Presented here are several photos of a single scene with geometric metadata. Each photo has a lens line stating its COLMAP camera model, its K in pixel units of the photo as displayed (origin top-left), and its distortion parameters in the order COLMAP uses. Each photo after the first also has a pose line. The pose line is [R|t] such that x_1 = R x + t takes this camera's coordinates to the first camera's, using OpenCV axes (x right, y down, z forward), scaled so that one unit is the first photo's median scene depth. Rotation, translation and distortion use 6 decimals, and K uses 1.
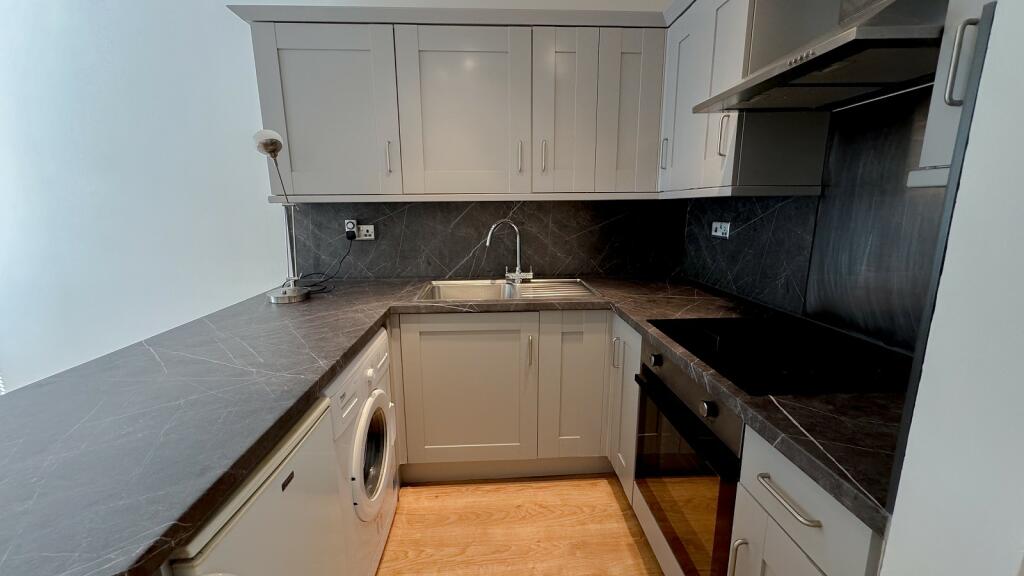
lens RADIAL K [[409.5, 0, 512.5], [0, 409.5, 287.5], [0, 0, 1]] dist [-0.001663, 0.000229]
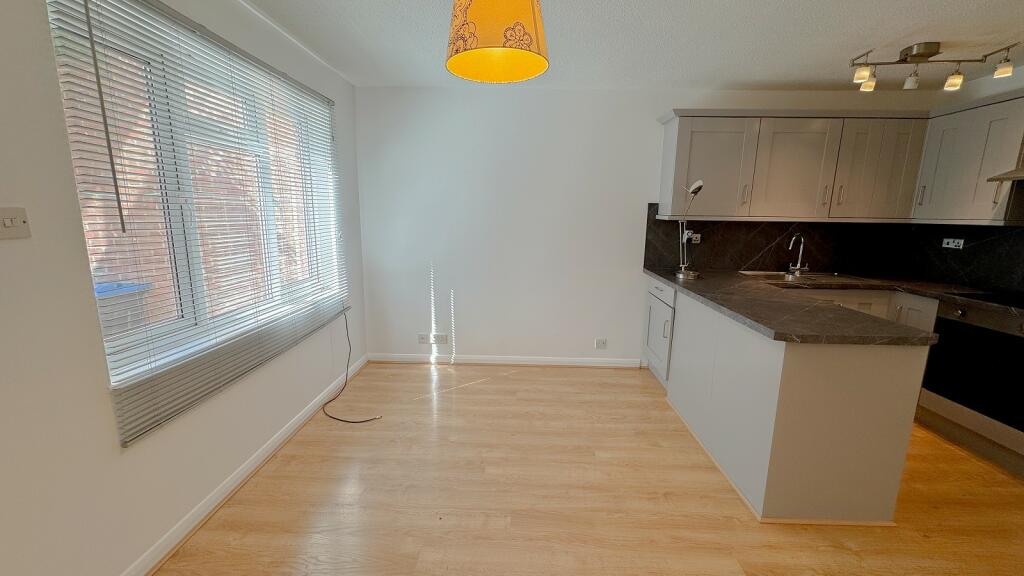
lens RADIAL K [[409.5, 0, 512.5], [0, 409.5, 287.5], [0, 0, 1]] dist [-0.001663, 0.000229]
pose [[0.996415, 0.036647, -0.076247, -1.021588], [-0.037442, 0.999258, -0.009022, 0.101405], [0.075860, 0.011844, 0.997048, -0.669810]]
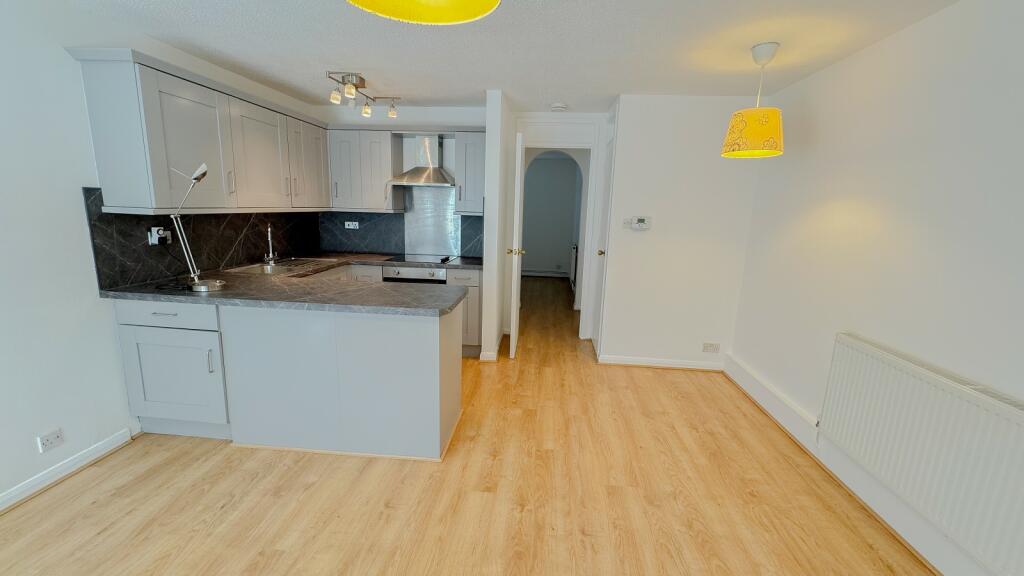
lens RADIAL K [[409.5, 0, 512.5], [0, 409.5, 287.5], [0, 0, 1]] dist [-0.001663, 0.000229]
pose [[0.138527, -0.180205, 0.973826, -1.518300], [0.159853, 0.974481, 0.157587, -0.024458], [-0.977373, 0.133839, 0.163798, -0.145489]]
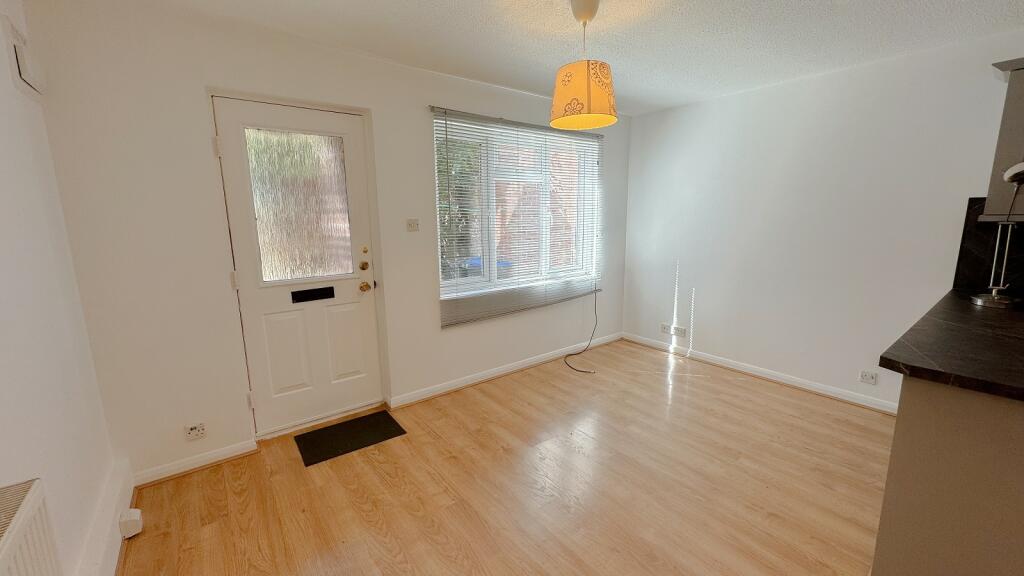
lens RADIAL K [[409.5, 0, 512.5], [0, 409.5, 287.5], [0, 0, 1]] dist [-0.001663, 0.000229]
pose [[0.572241, 0.147554, -0.806702, -0.354157], [-0.152658, 0.985653, 0.071997, 0.094413], [0.805752, 0.081950, 0.586557, -0.711318]]
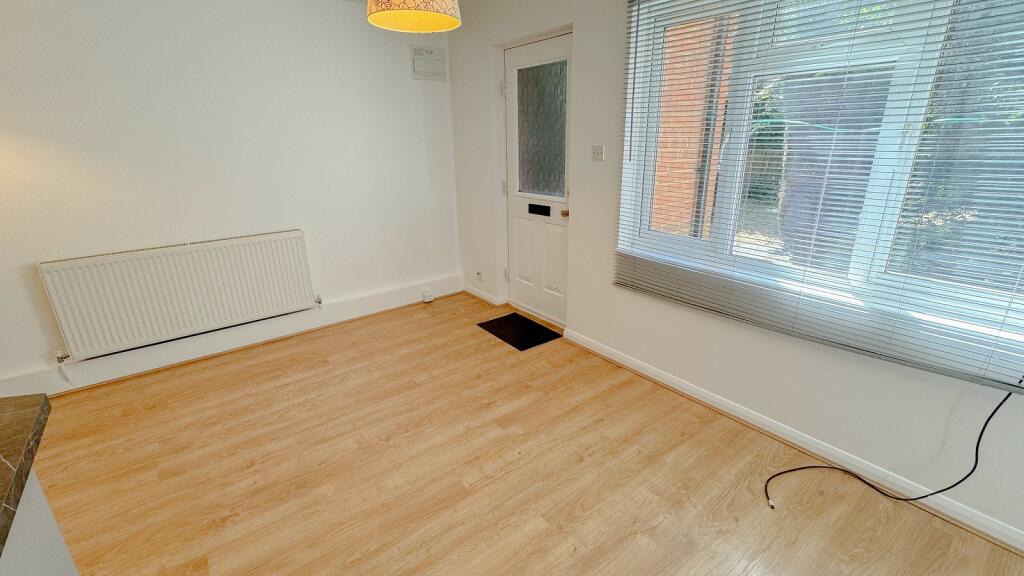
lens RADIAL K [[451.9, 0, 512.0], [0, 451.9, 288.0], [0, 0, 1]] dist [0.000830, -0.000115]
pose [[-0.821944, 0.206027, -0.531000, -0.730311], [-0.085304, 0.877241, 0.472410, -0.229043], [0.563144, 0.433591, -0.703468, 0.823020]]
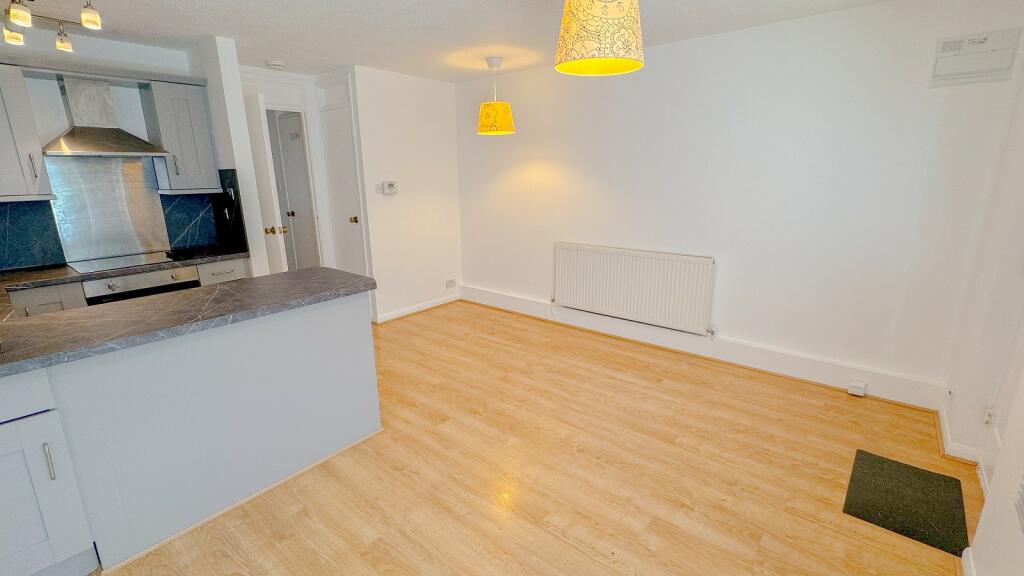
lens RADIAL K [[451.9, 0, 512.0], [0, 451.9, 288.0], [0, 0, 1]] dist [0.000830, -0.000115]
pose [[-0.733631, -0.152454, 0.662226, -1.597606], [0.151769, 0.913136, 0.378350, -0.217606], [-0.662384, 0.378074, -0.646767, 0.754410]]
